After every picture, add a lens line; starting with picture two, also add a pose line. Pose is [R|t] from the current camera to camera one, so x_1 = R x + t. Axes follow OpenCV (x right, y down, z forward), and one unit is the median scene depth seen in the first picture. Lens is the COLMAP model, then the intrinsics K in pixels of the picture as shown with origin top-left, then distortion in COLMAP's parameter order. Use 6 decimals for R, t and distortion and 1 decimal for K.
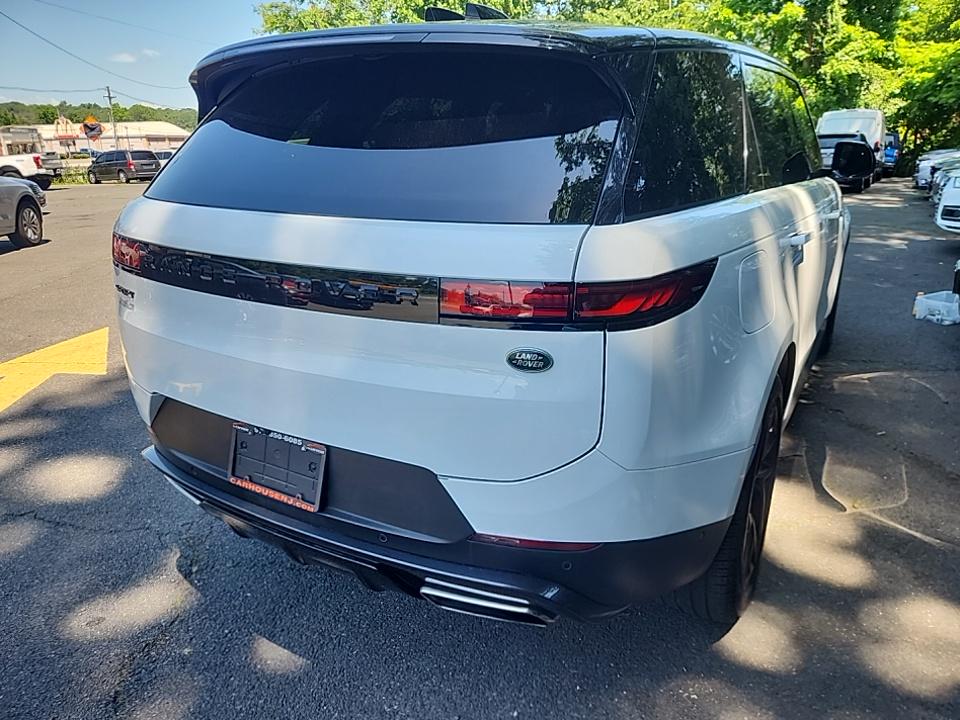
lens RADIAL K [[665.2, 0, 479.1], [0, 665.2, 397.8], [0, 0, 1]] dist [0.069934, -0.064969]
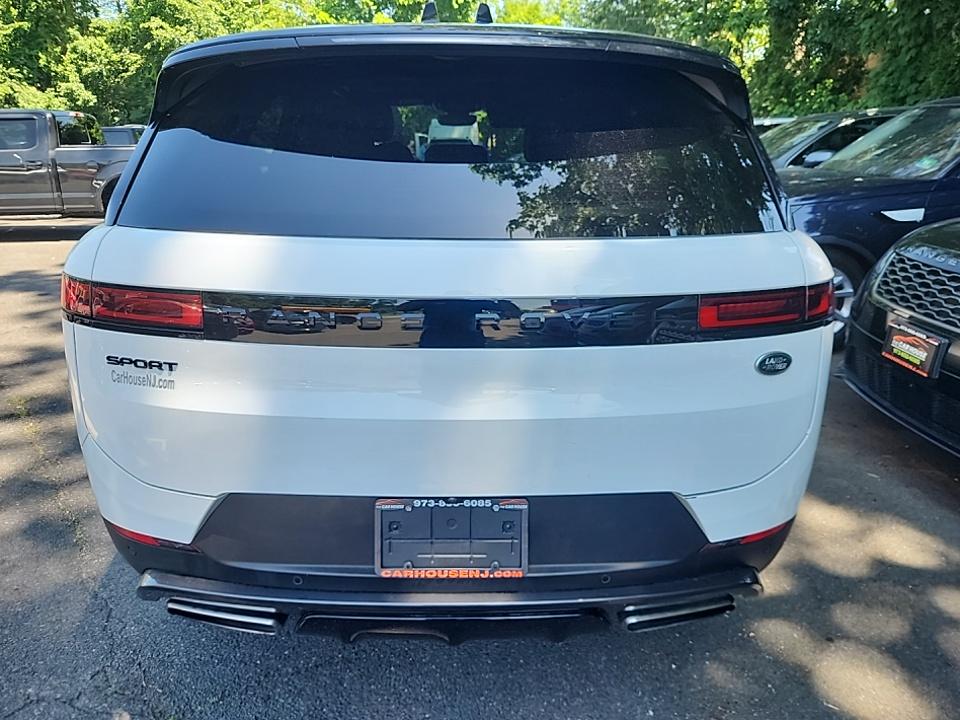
lens RADIAL K [[658.0, 0, 485.7], [0, 658.0, 354.3], [0, 0, 1]] dist [0.068079, -0.059705]
pose [[0.838217, -0.155719, 0.522631, -0.599901], [0.177284, 0.984120, 0.008885, -0.113530], [-0.515715, 0.085207, 0.852513, 0.226354]]
